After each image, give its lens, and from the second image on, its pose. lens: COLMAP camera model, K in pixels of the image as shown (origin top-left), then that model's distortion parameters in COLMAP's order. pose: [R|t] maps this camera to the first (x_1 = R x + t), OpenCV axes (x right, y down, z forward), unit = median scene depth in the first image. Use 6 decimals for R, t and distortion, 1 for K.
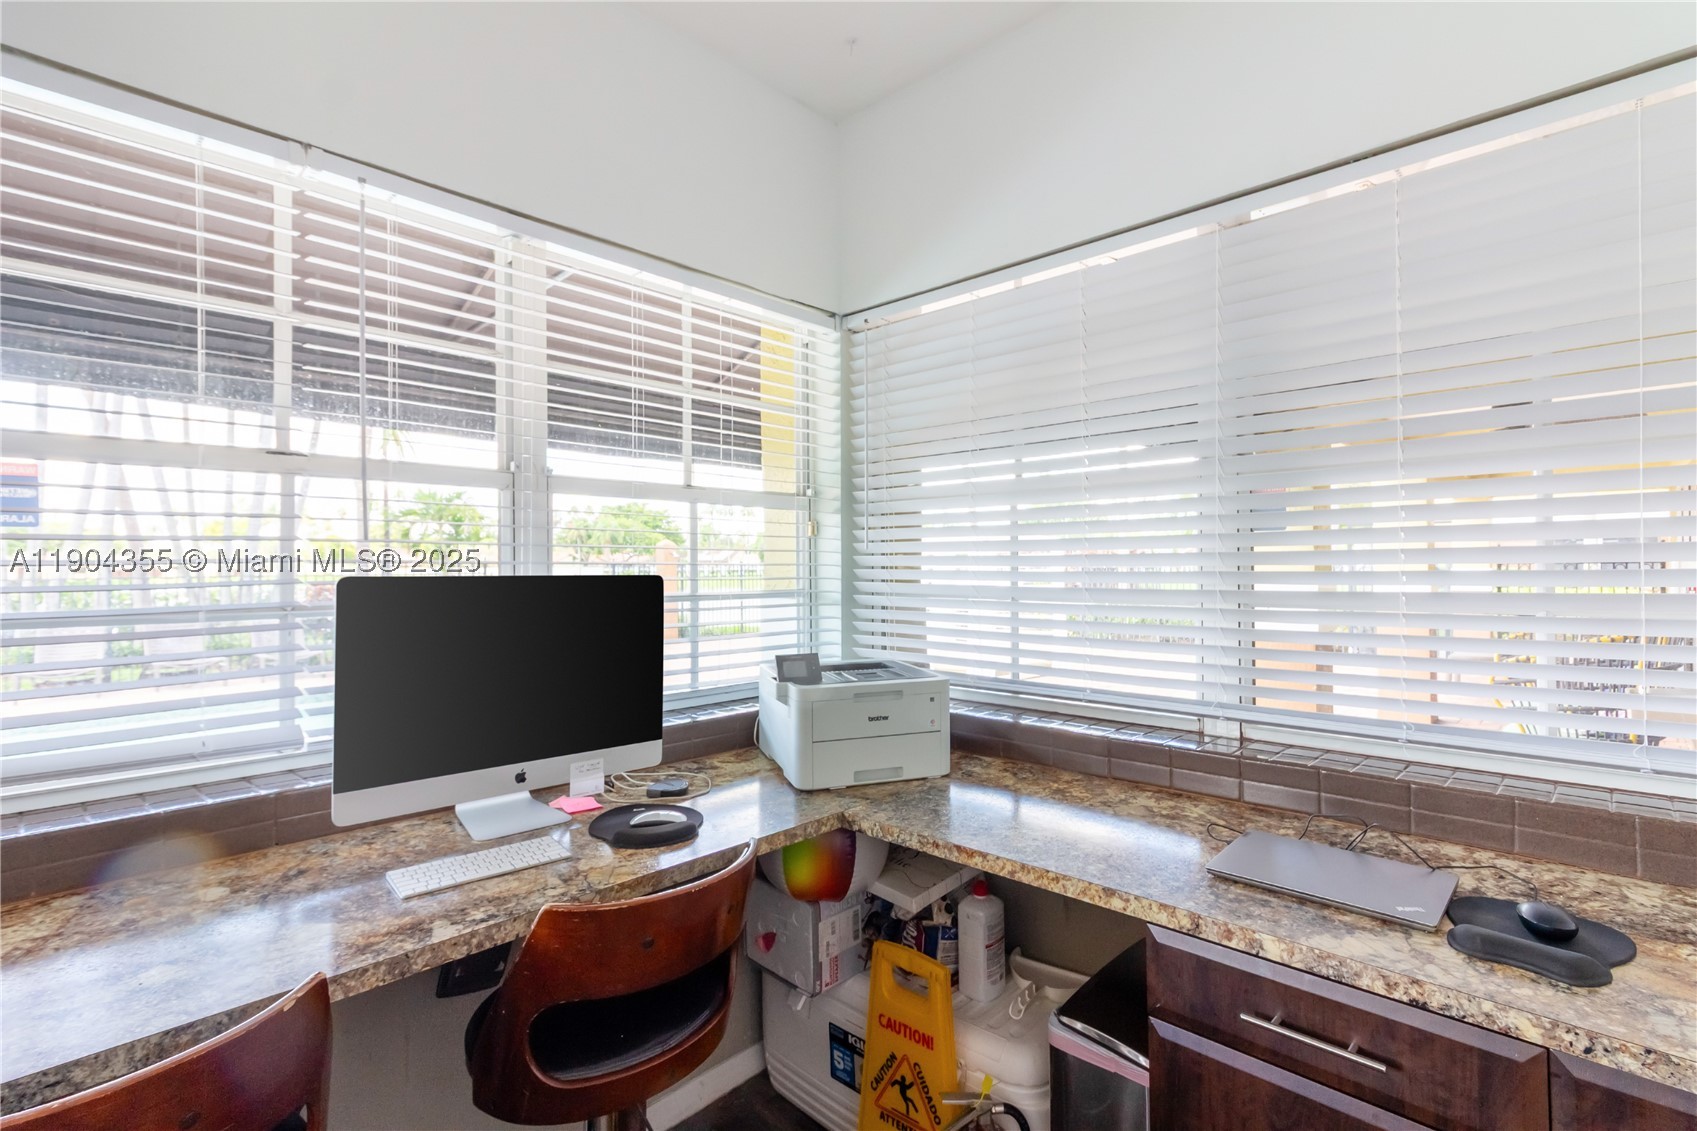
lens RADIAL K [[841.8, 0, 848.8], [0, 841.8, 556.0], [0, 0, 1]] dist [0.020580, 0.000350]
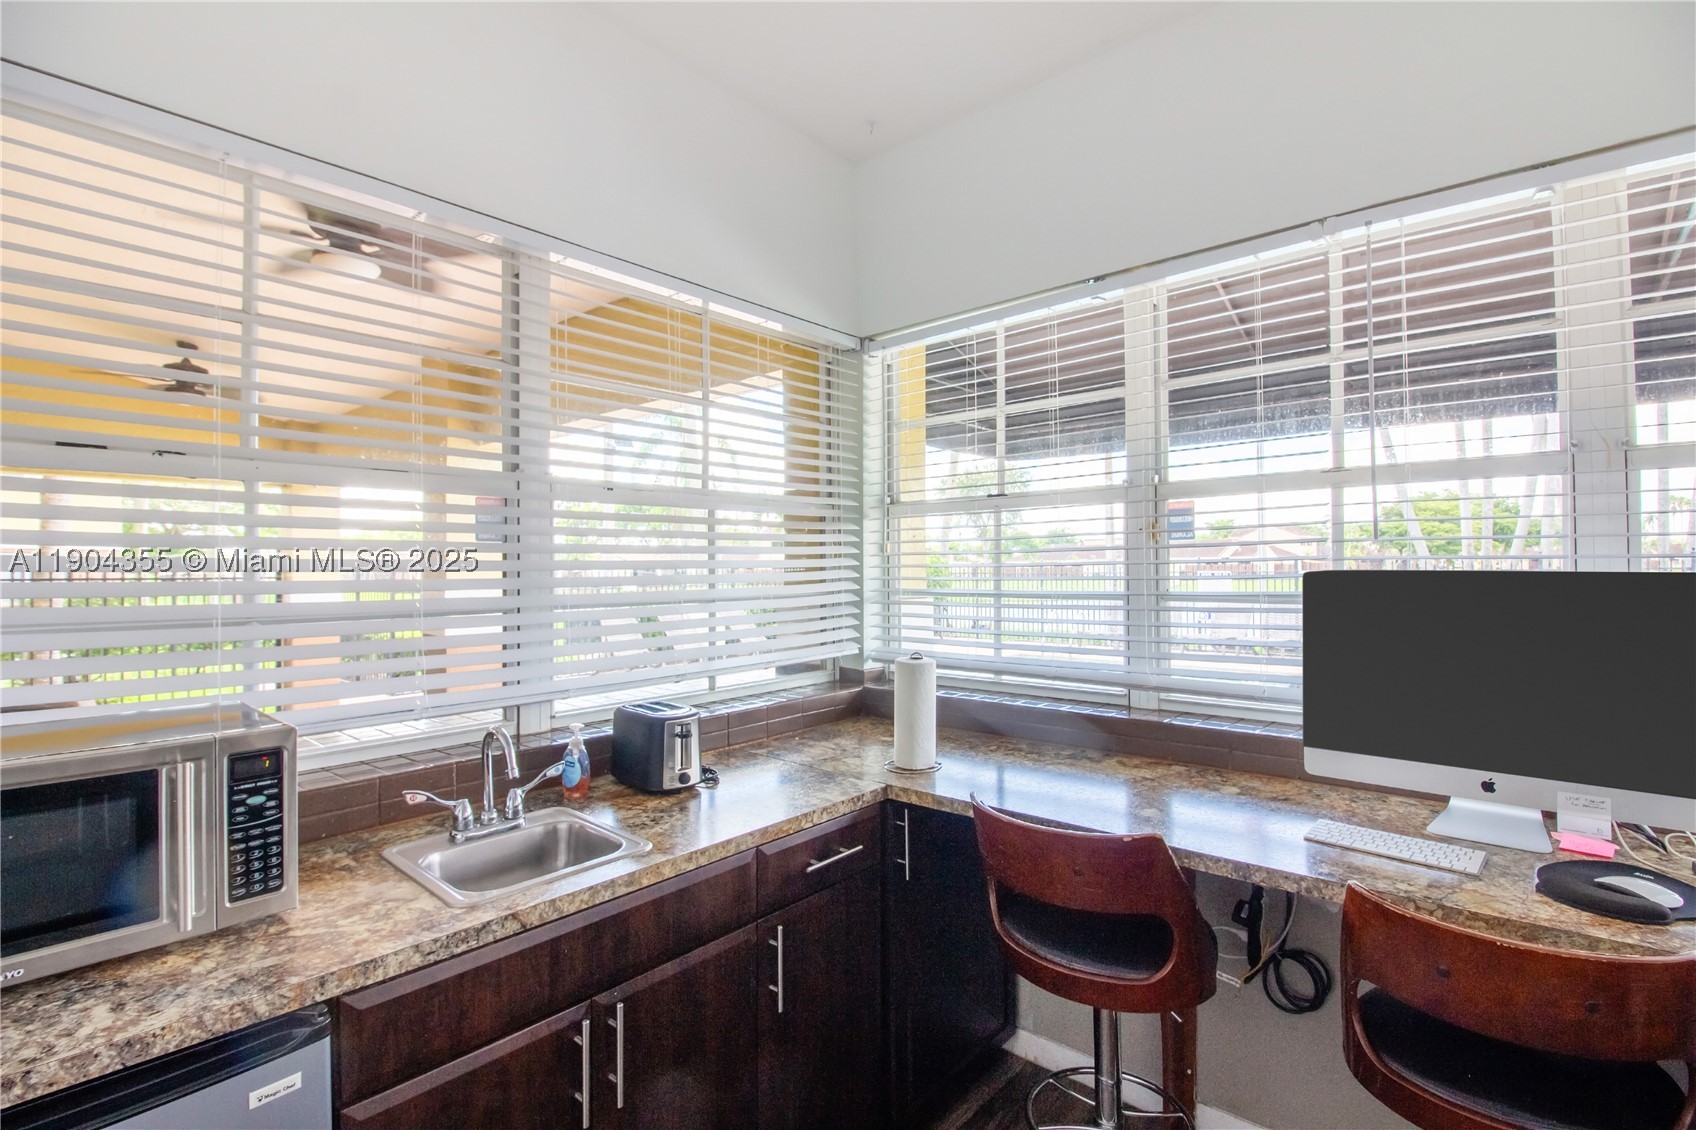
lens RADIAL K [[787.6, 0, 849.0], [0, 787.6, 568.4], [0, 0, 1]] dist [-0.004762, -0.000572]
pose [[0.028589, -0.000927, -0.999591, 0.466386], [0.010898, 0.999940, -0.000616, 0.014043], [0.999532, -0.010875, 0.028597, 0.274474]]
